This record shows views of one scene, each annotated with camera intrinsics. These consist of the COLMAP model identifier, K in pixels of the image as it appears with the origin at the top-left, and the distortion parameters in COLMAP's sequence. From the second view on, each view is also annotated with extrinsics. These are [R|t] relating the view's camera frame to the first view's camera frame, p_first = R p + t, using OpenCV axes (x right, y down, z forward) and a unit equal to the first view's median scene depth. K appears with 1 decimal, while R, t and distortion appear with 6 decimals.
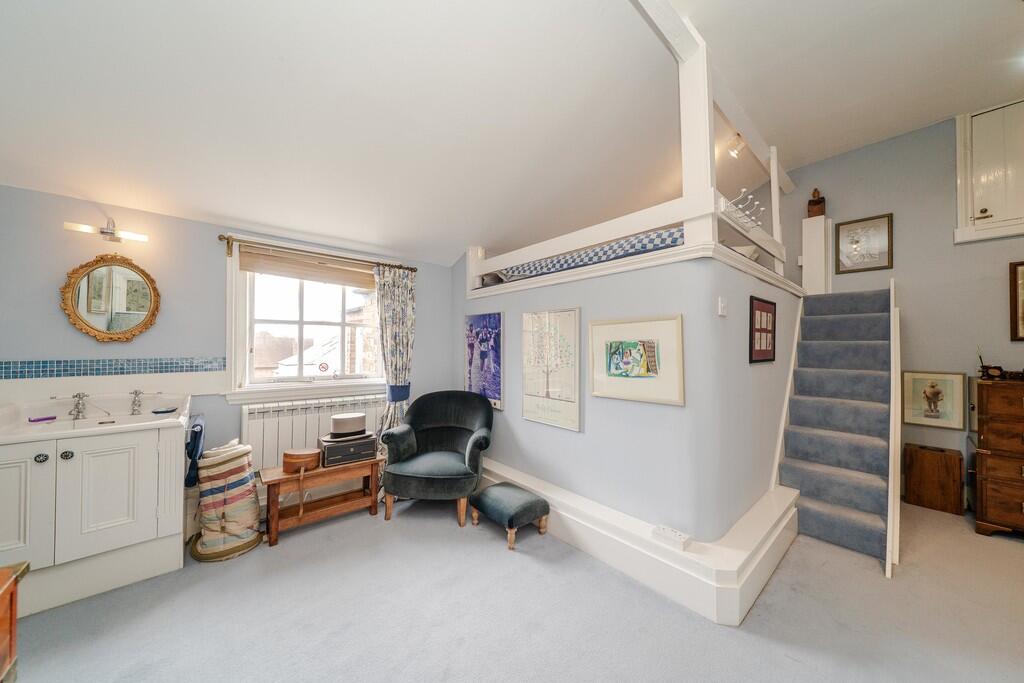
lens RADIAL K [[348.1, 0, 514.2], [0, 348.1, 341.7], [0, 0, 1]] dist [-0.000900, -0.000170]
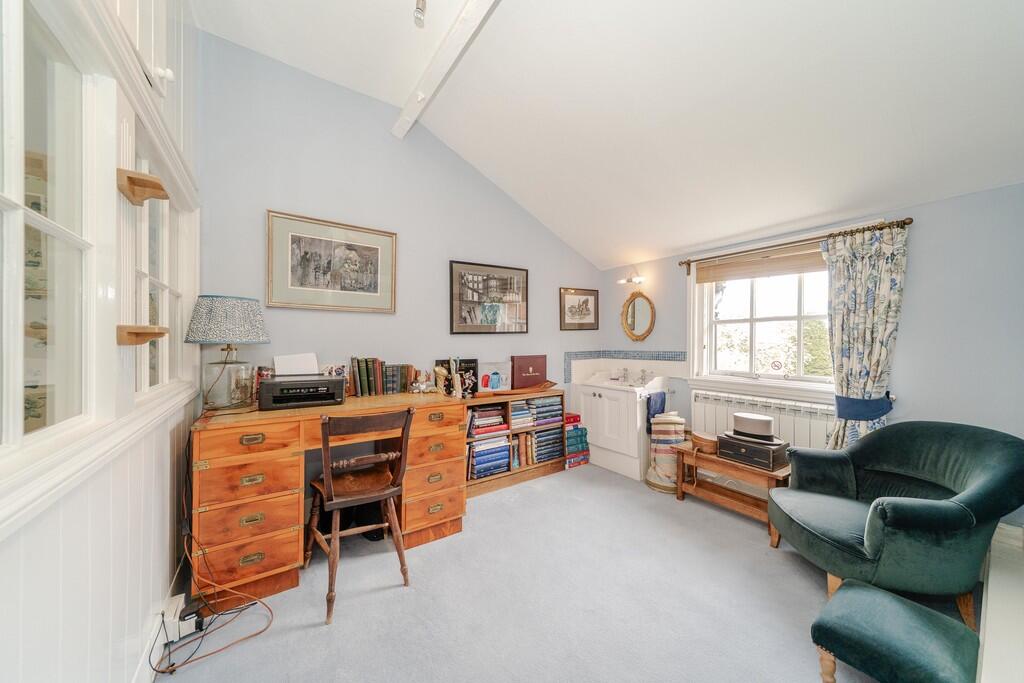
lens RADIAL K [[348.1, 0, 514.6], [0, 348.1, 344.9], [0, 0, 1]] dist [-0.000900, -0.000170]
pose [[-0.108745, 0.000164, -0.994070, 0.555562], [0.010236, 0.999947, -0.000954, 0.013043], [0.994017, -0.010279, -0.108741, 0.476141]]
